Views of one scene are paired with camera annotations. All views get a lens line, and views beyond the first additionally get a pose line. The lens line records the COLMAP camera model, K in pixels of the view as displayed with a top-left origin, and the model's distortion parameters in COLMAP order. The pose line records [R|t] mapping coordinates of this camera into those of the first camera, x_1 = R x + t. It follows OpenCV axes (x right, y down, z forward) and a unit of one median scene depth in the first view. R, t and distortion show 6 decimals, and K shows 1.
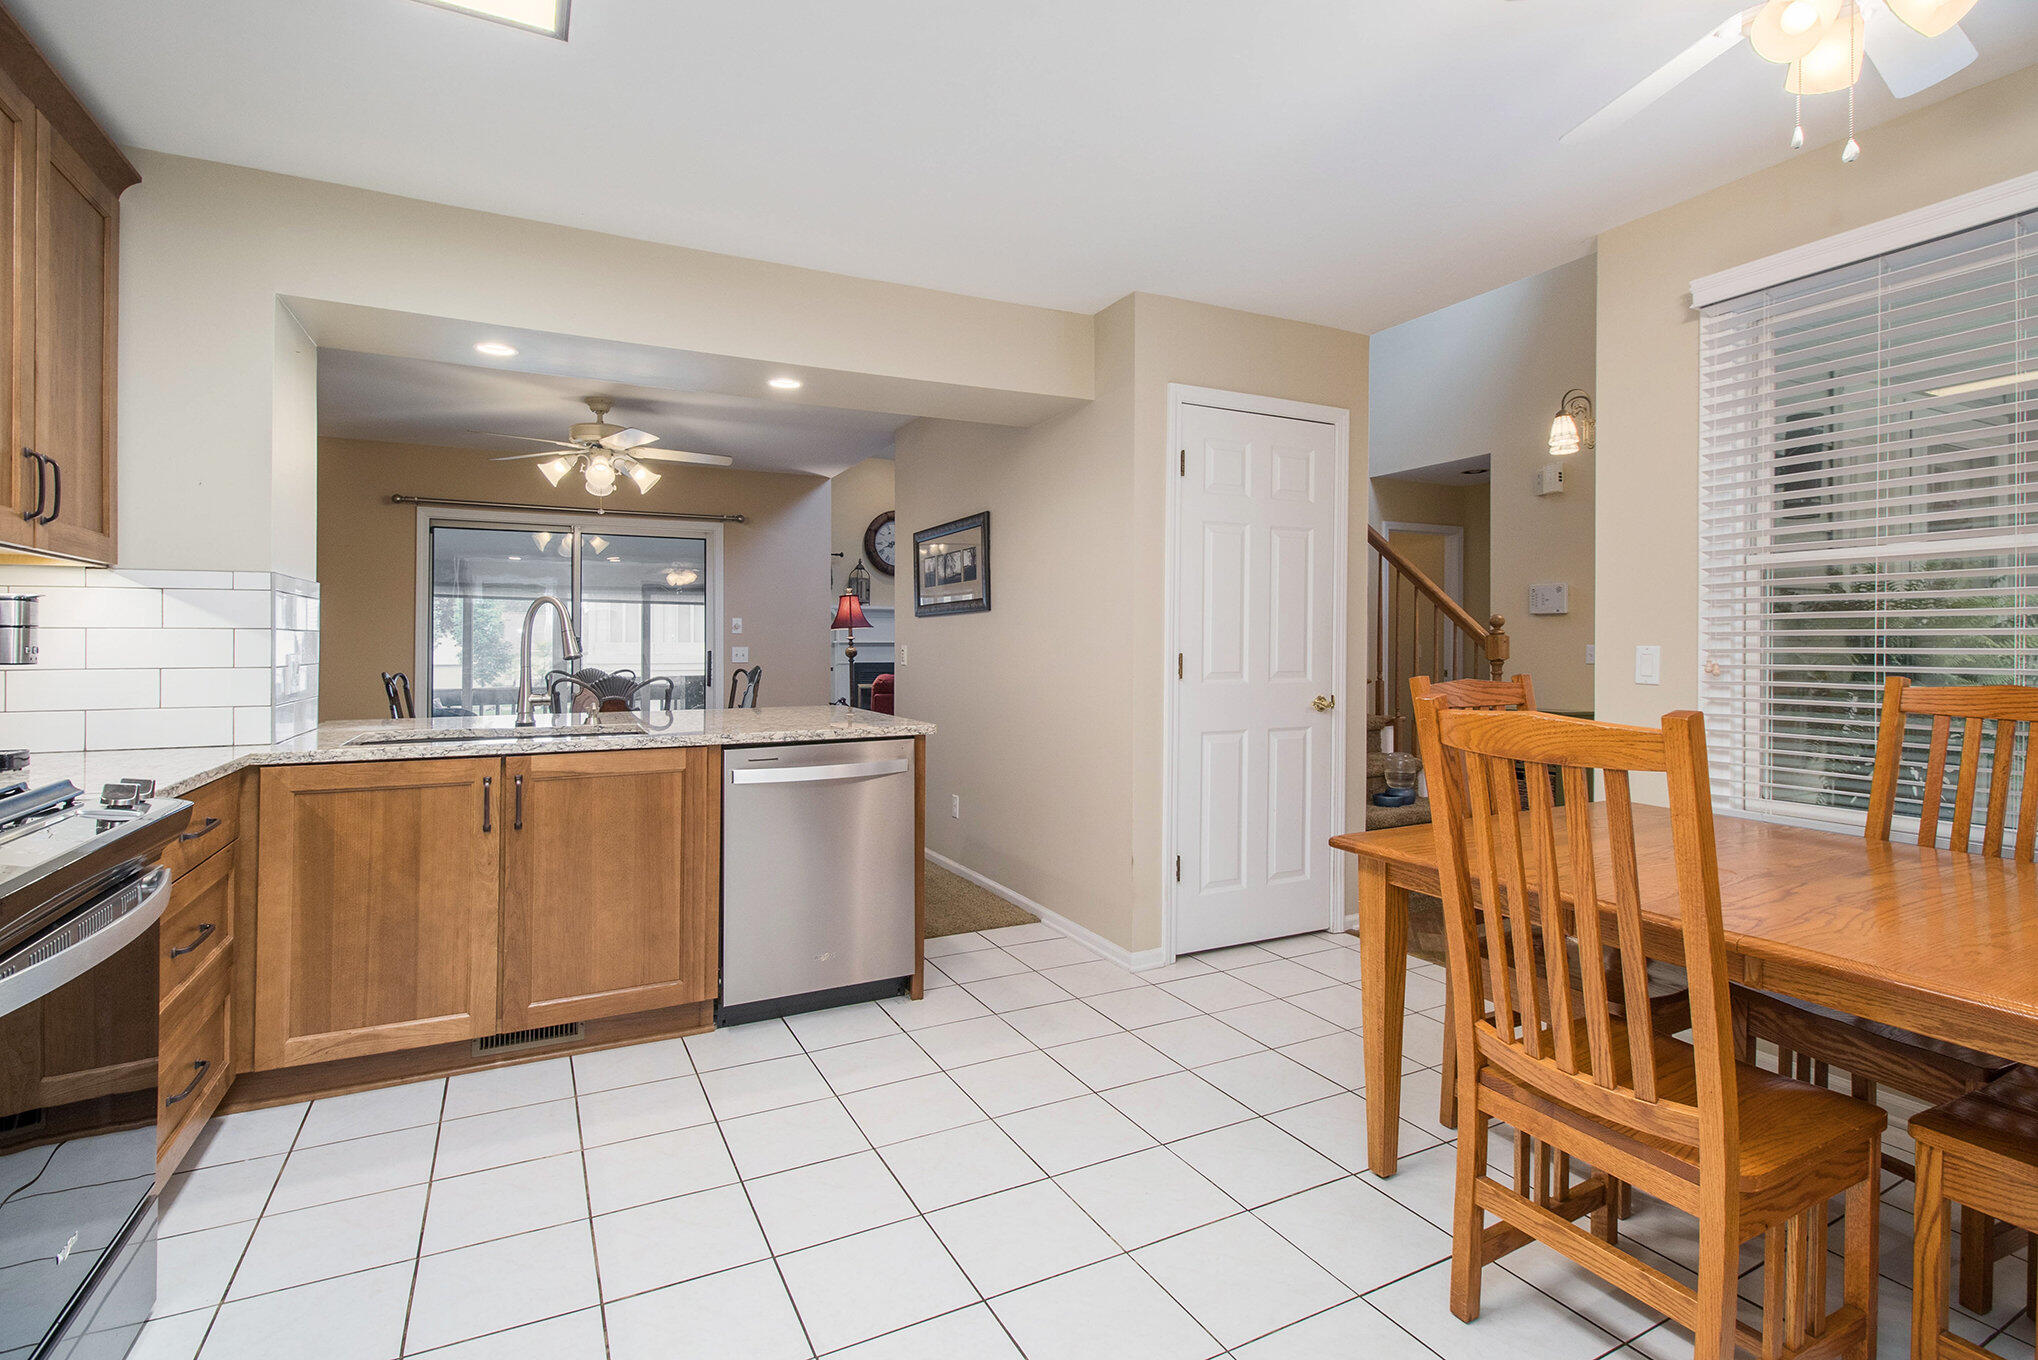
lens RADIAL K [[947.9, 0, 1010.9], [0, 947.9, 664.8], [0, 0, 1]] dist [-0.002176, -0.004934]
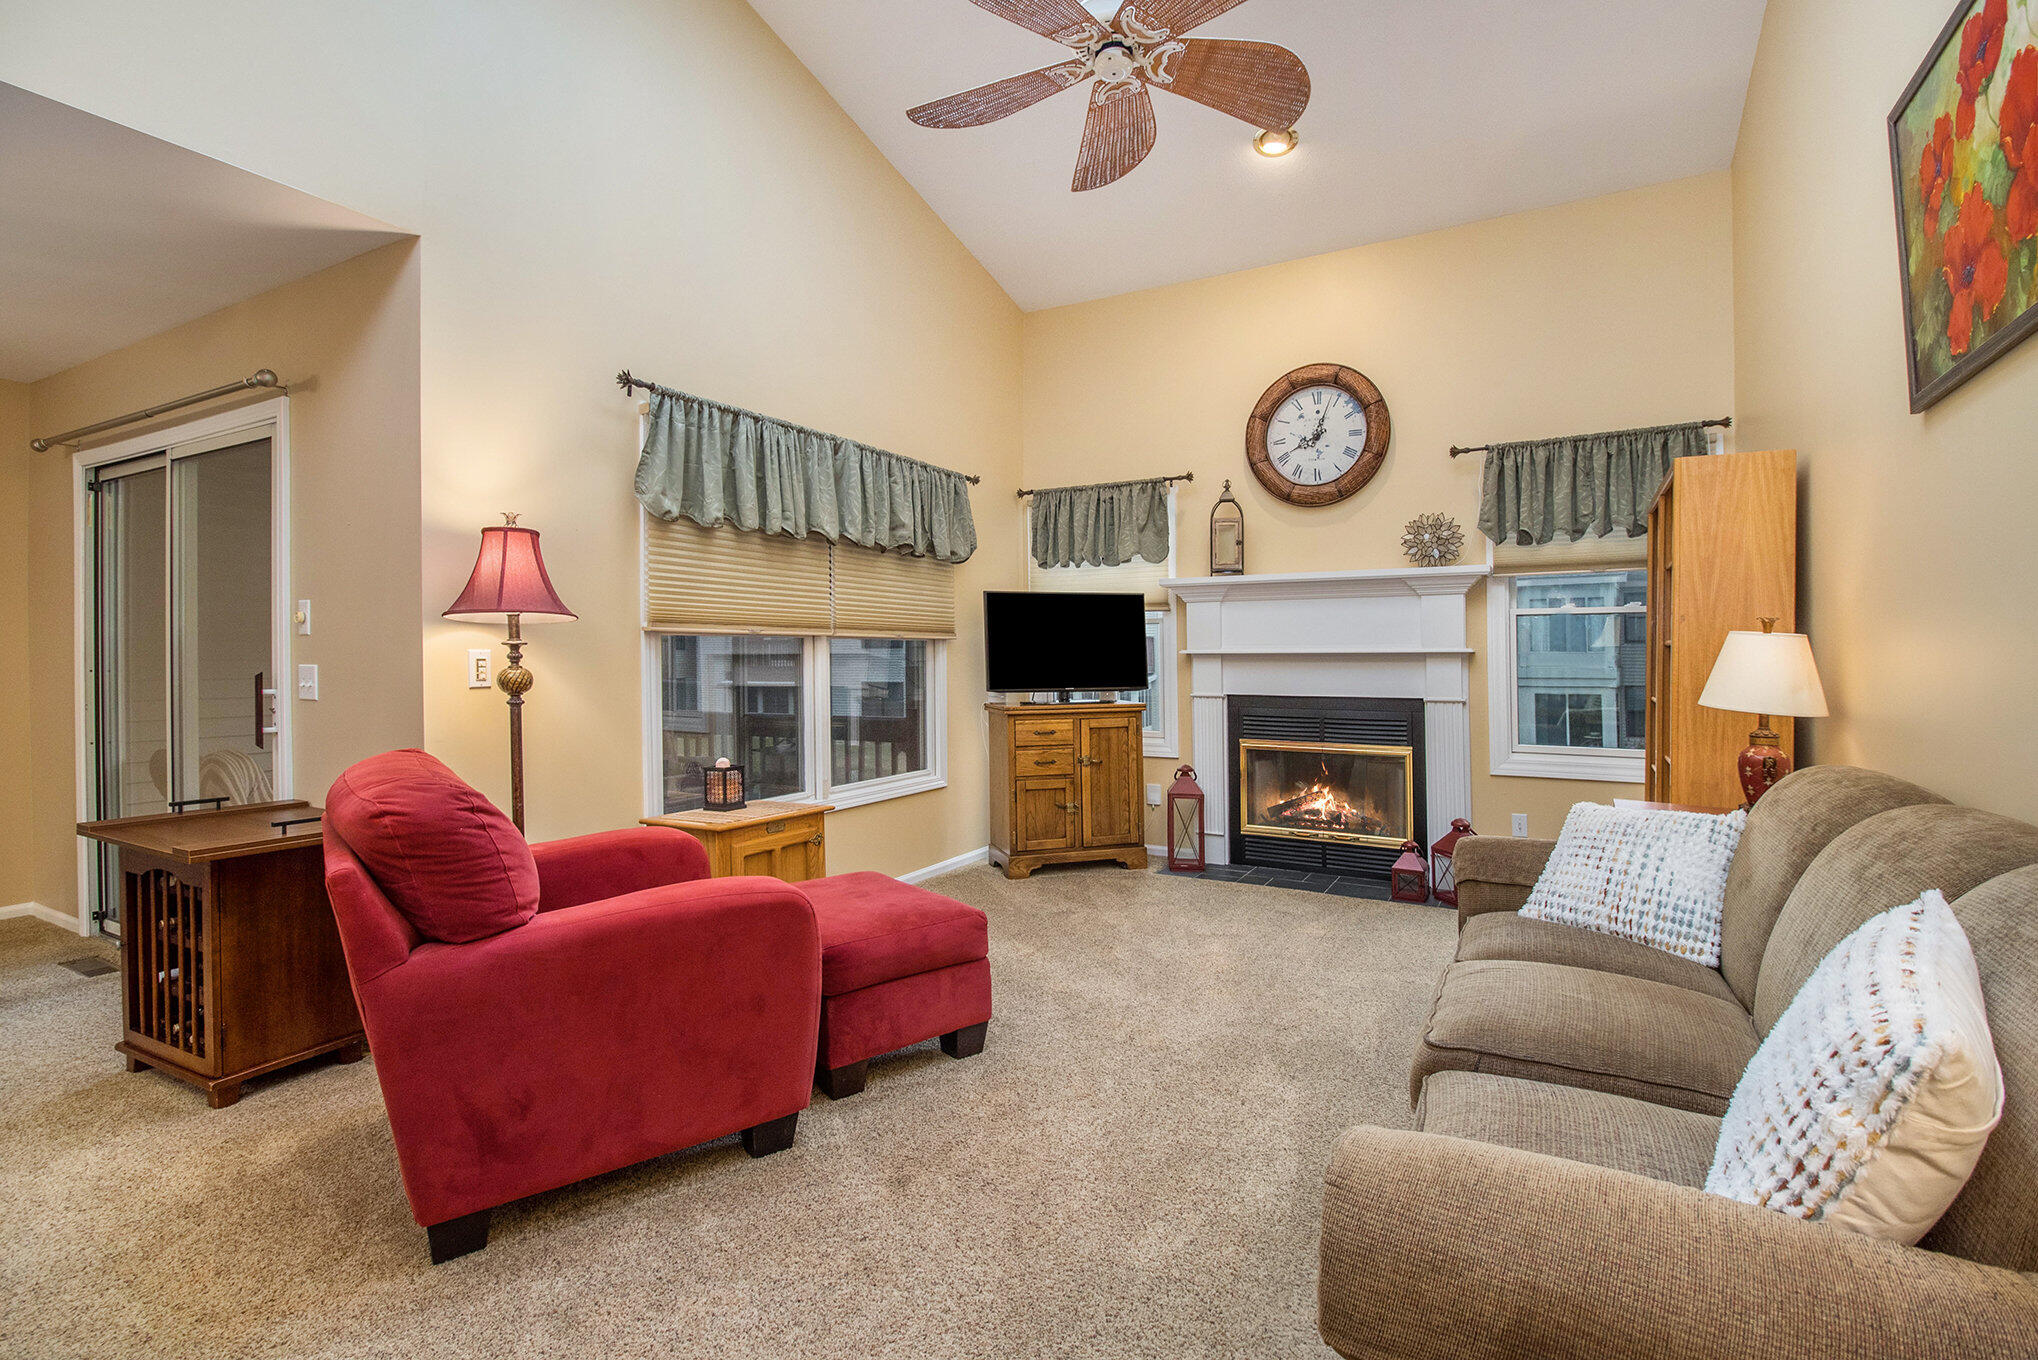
lens RADIAL K [[947.9, 0, 1010.4], [0, 947.9, 665.3], [0, 0, 1]] dist [-0.002176, -0.004934]
pose [[0.584154, 0.011263, -0.811565, 0.752437], [-0.018162, 0.999835, 0.000804, -0.061637], [0.811440, 0.014270, 0.584262, 2.714007]]
